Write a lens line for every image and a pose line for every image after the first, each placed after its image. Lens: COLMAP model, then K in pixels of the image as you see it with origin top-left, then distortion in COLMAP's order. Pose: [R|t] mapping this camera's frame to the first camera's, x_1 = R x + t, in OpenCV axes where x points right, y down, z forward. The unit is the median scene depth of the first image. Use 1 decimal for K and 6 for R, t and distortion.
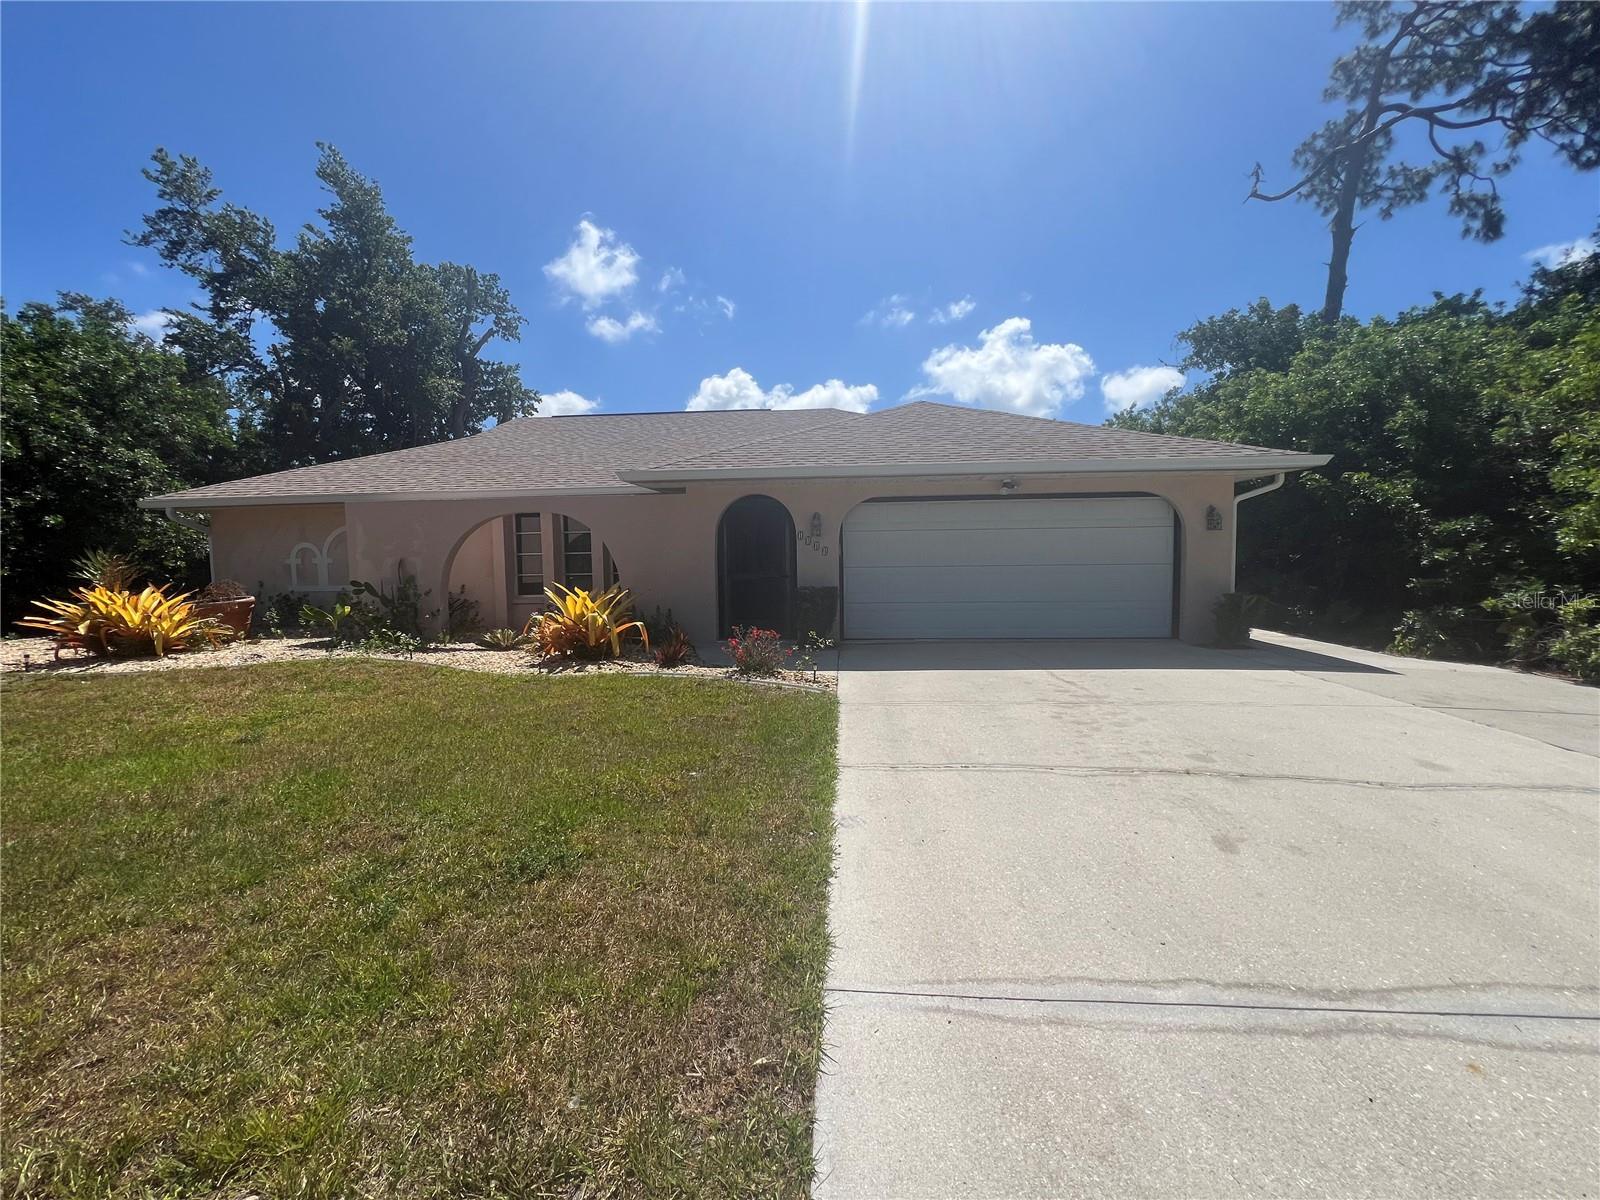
lens RADIAL K [[637.3, 0, 801.1], [0, 637.3, 602.8], [0, 0, 1]] dist [-0.000850, 0.000393]
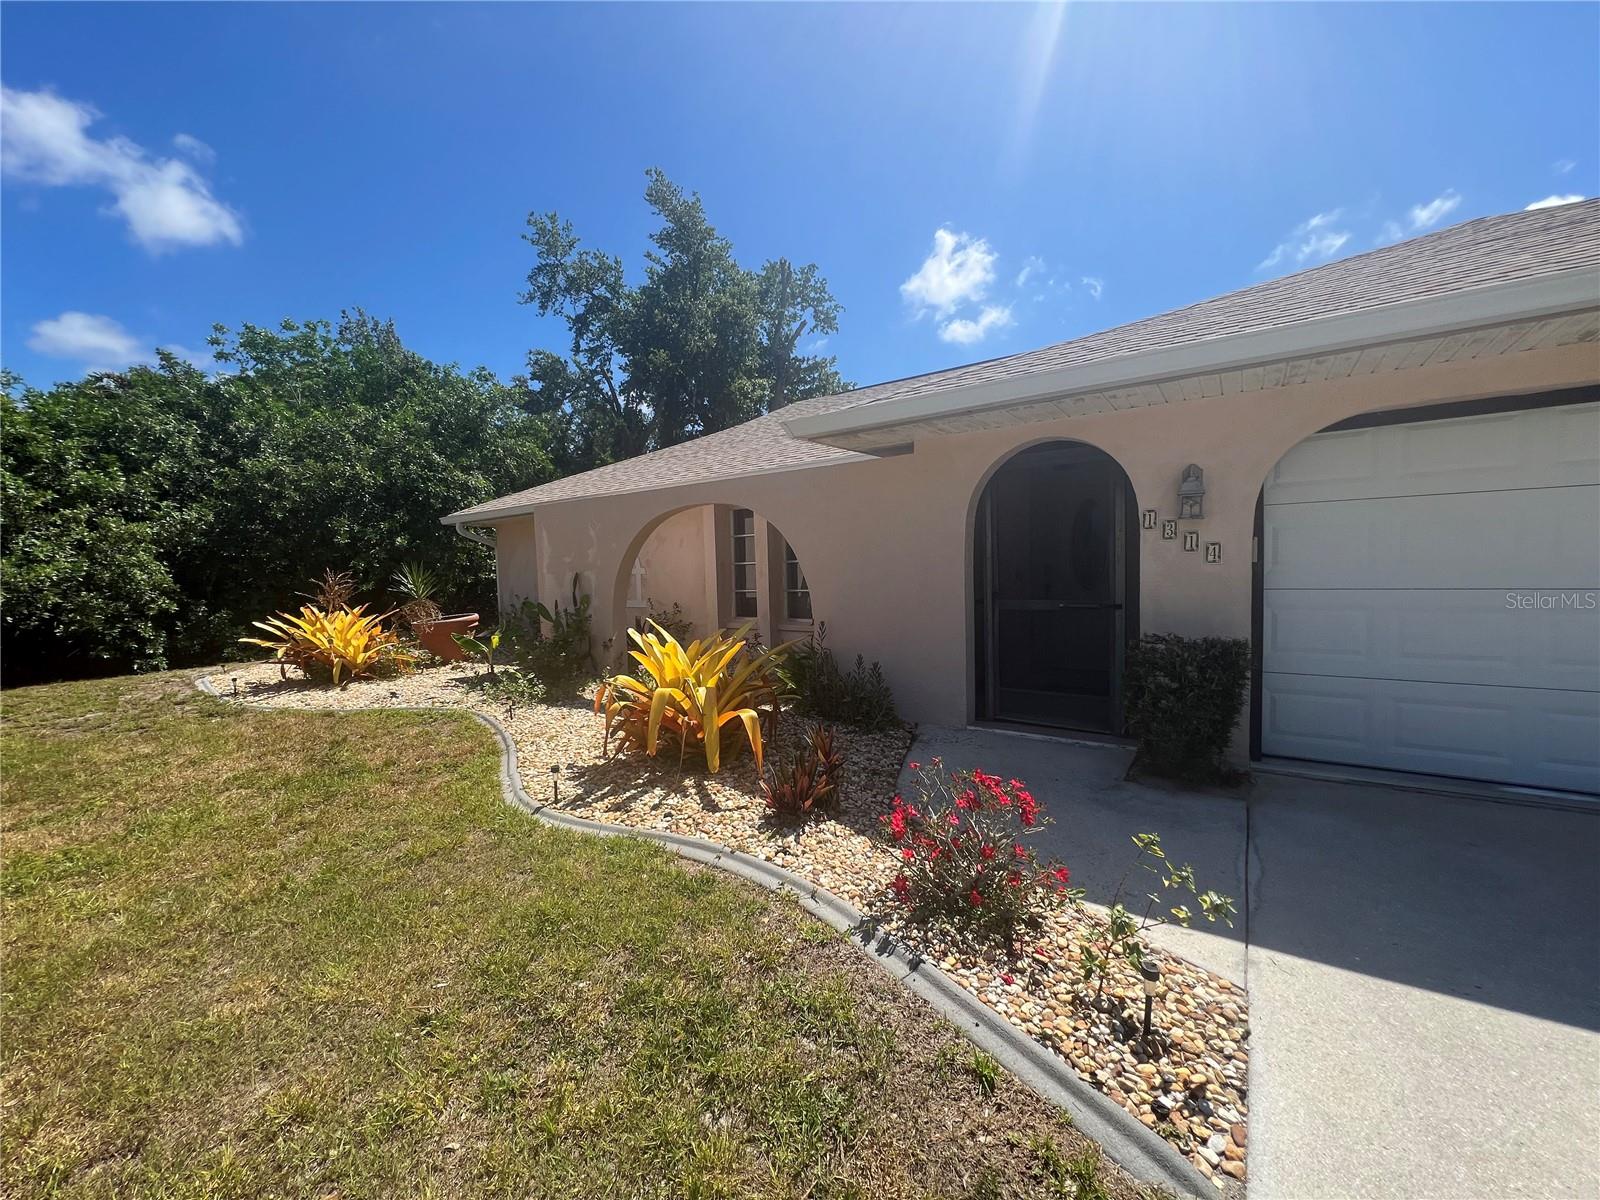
lens RADIAL K [[637.3, 0, 814.6], [0, 637.3, 601.0], [0, 0, 1]] dist [-0.000850, 0.000393]
pose [[0.868255, 0.015889, -0.495864, 0.008282], [-0.017978, 0.999838, 0.000558, -0.019984], [0.495793, 0.008431, 0.868400, 0.228532]]
